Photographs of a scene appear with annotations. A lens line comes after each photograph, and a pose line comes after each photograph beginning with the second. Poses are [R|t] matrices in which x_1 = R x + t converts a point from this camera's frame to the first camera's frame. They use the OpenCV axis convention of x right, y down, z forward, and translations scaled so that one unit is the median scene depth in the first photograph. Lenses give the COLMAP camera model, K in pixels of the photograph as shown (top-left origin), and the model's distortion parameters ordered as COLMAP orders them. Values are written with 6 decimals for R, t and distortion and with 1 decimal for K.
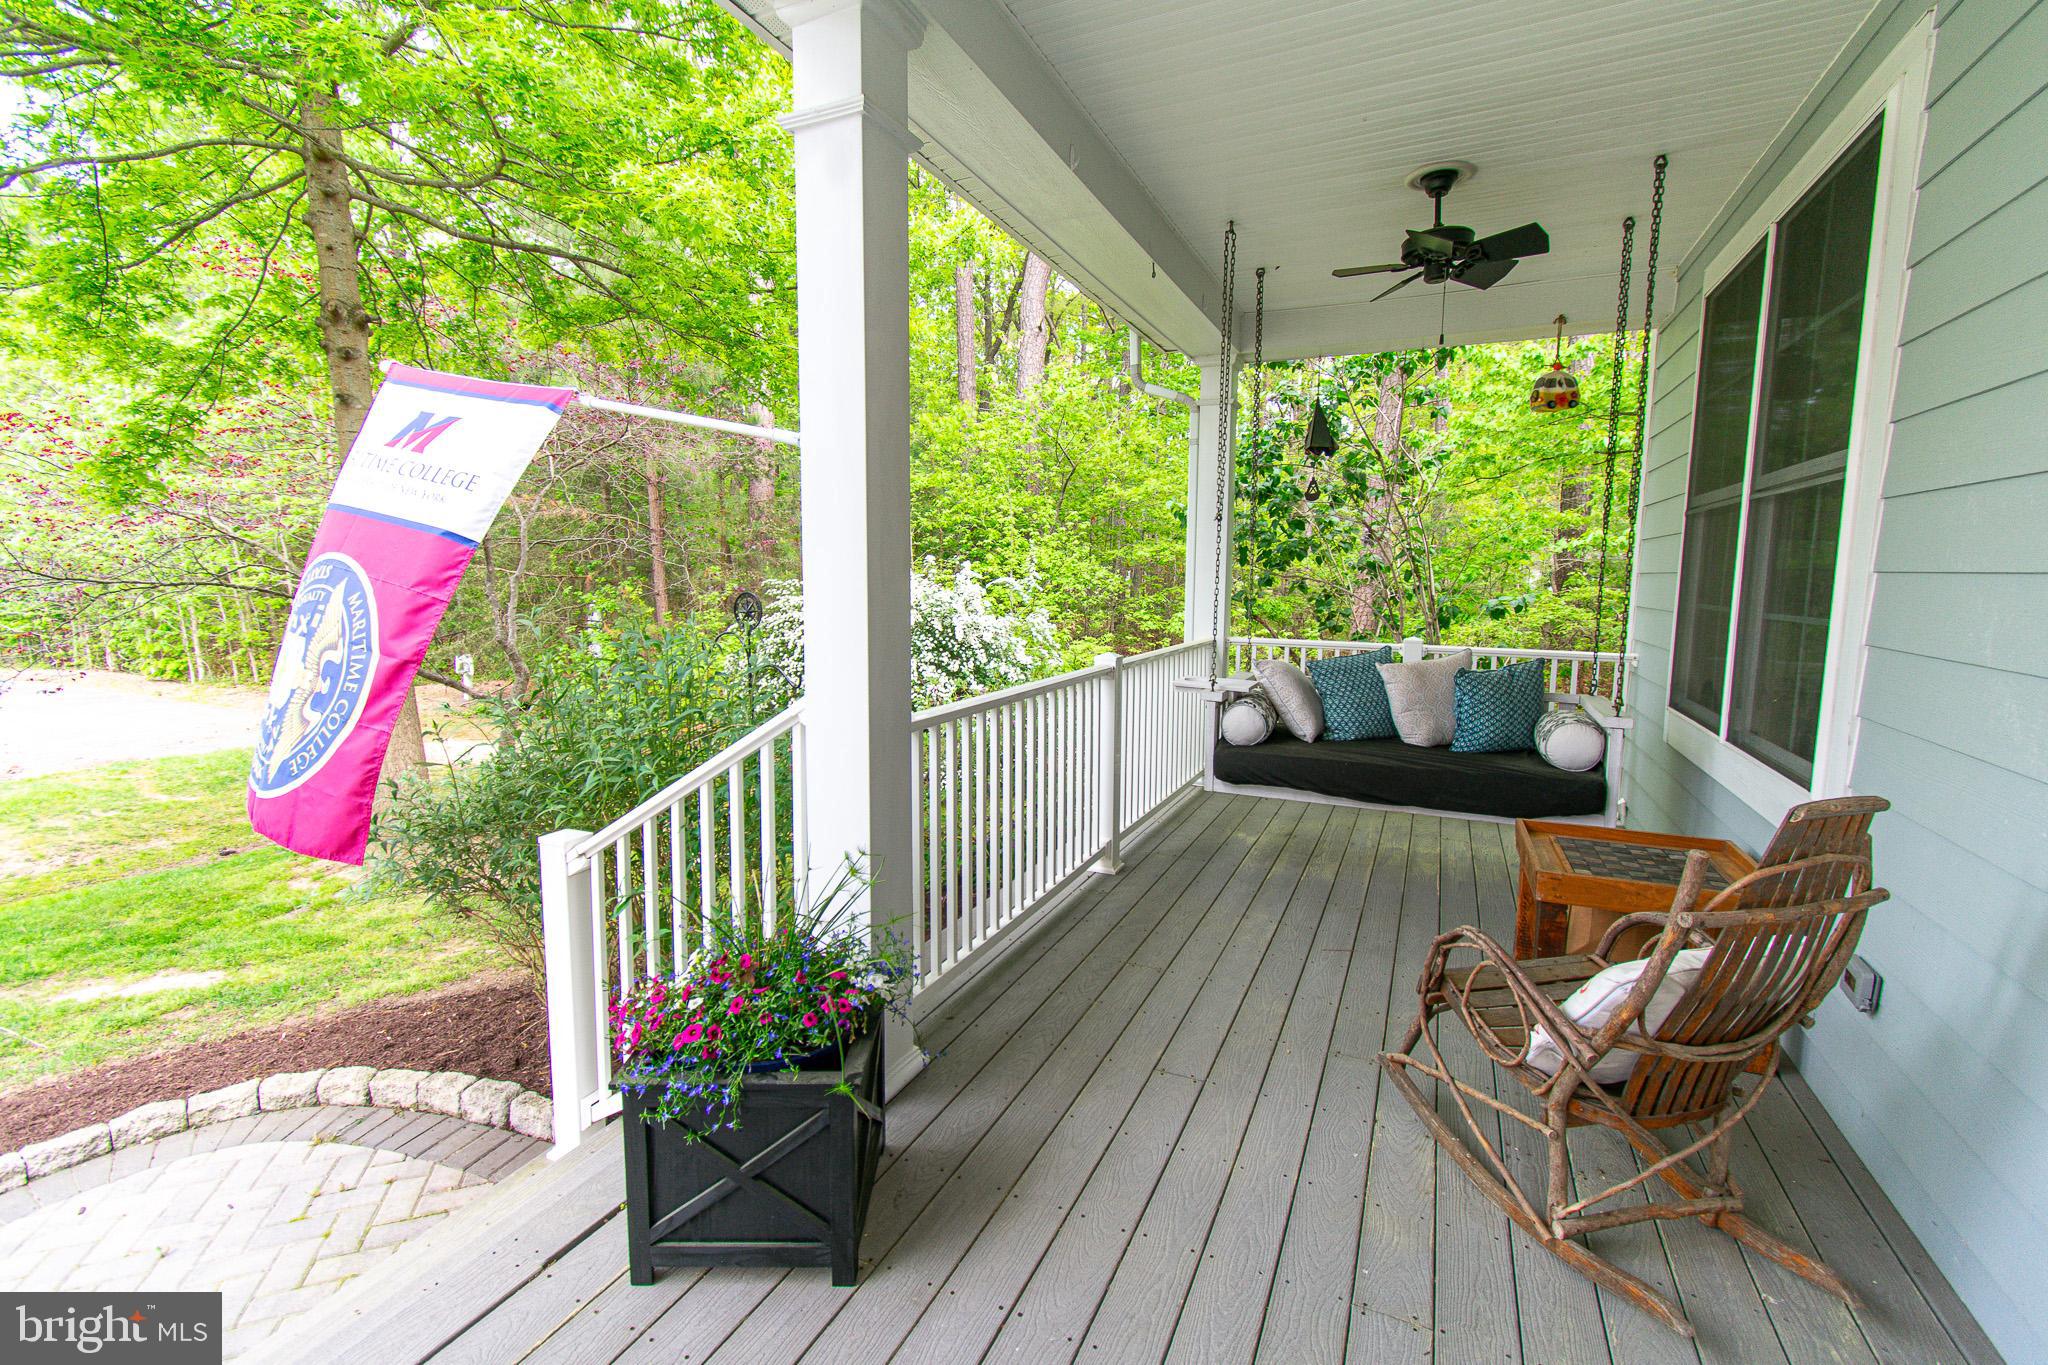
lens RADIAL K [[901.6, 0, 1029.5], [0, 901.6, 680.1], [0, 0, 1]] dist [0.001648, -0.000550]
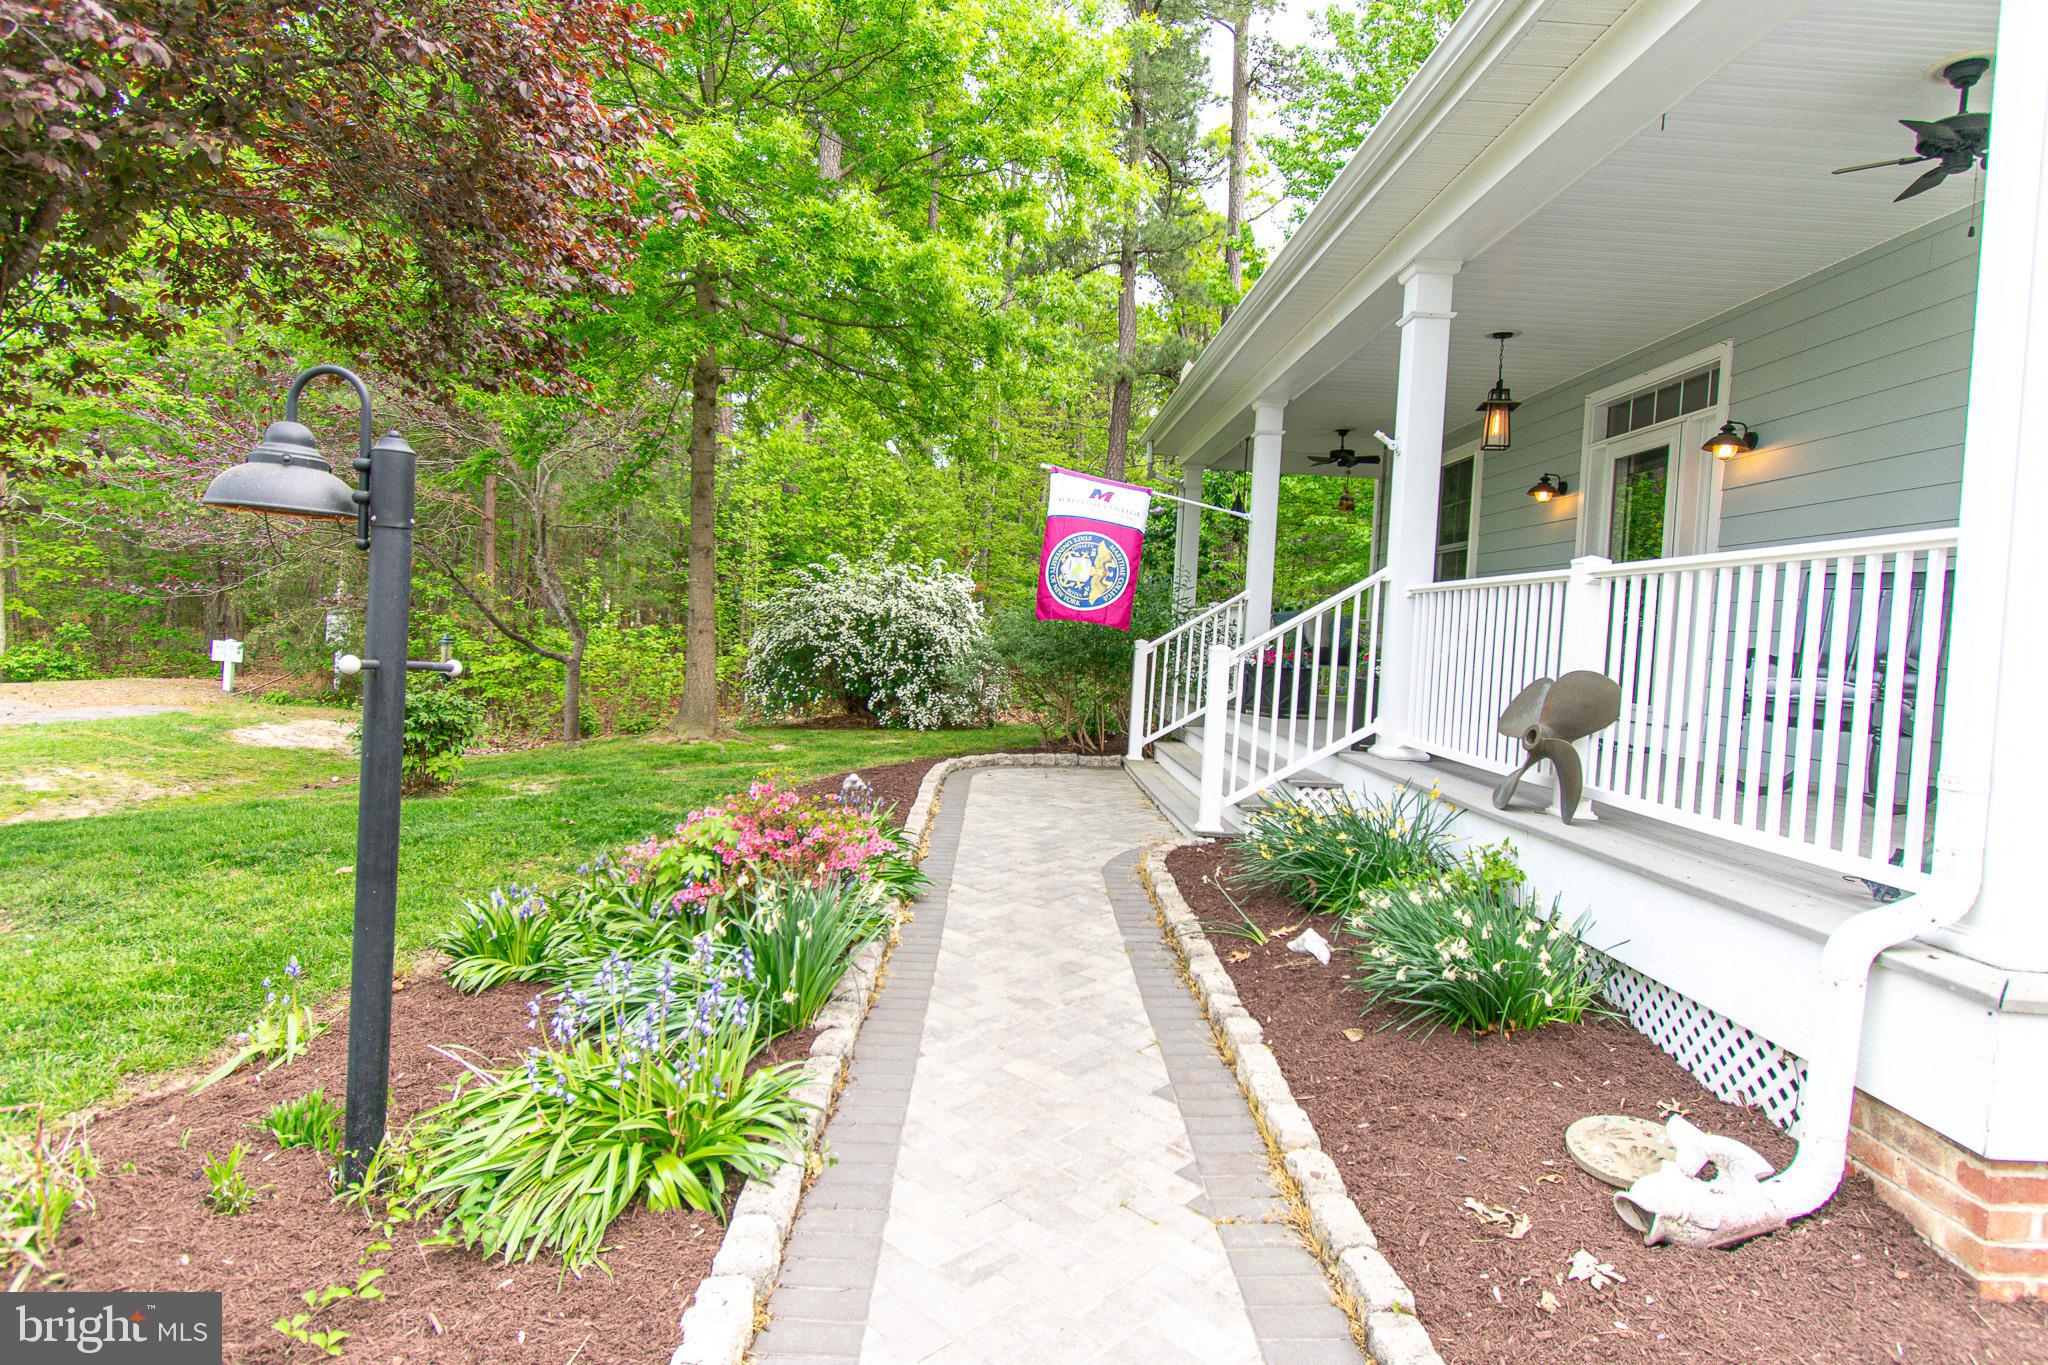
lens RADIAL K [[1122.0, 0, 1060.7], [0, 1122.0, 679.7], [0, 0, 1]] dist [0.019450, 0.000161]
pose [[0.881932, 0.012494, 0.471211, -1.539134], [0.016723, 0.998190, -0.057767, 0.313508], [-0.471080, 0.058827, 0.880127, -1.272319]]
